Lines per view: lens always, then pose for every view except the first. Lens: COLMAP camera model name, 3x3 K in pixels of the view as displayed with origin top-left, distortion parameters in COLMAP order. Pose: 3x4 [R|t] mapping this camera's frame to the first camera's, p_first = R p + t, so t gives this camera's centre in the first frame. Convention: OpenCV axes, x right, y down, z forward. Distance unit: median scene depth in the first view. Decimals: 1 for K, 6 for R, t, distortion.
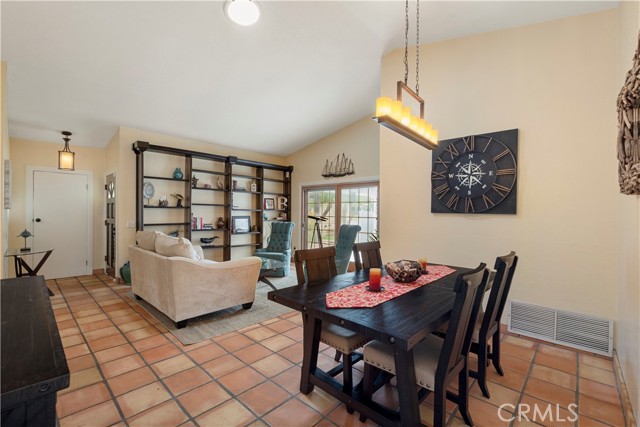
lens RADIAL K [[283.9, 0, 321.3], [0, 283.9, 215.1], [0, 0, 1]] dist [-0.005568, 0.000843]
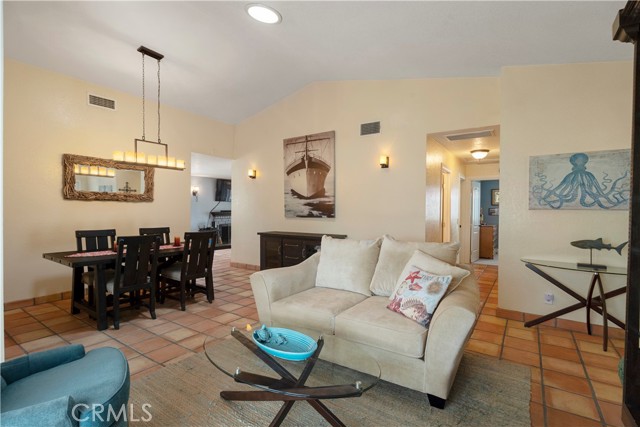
lens RADIAL K [[307.0, 0, 319.2], [0, 307.0, 212.2], [0, 0, 1]] dist [0.002886, 0.000205]
pose [[-0.989091, -0.014635, -0.146575, -0.169070], [-0.016844, 0.999762, 0.013842, -0.010192], [0.146337, 0.016160, -0.989103, 1.138063]]
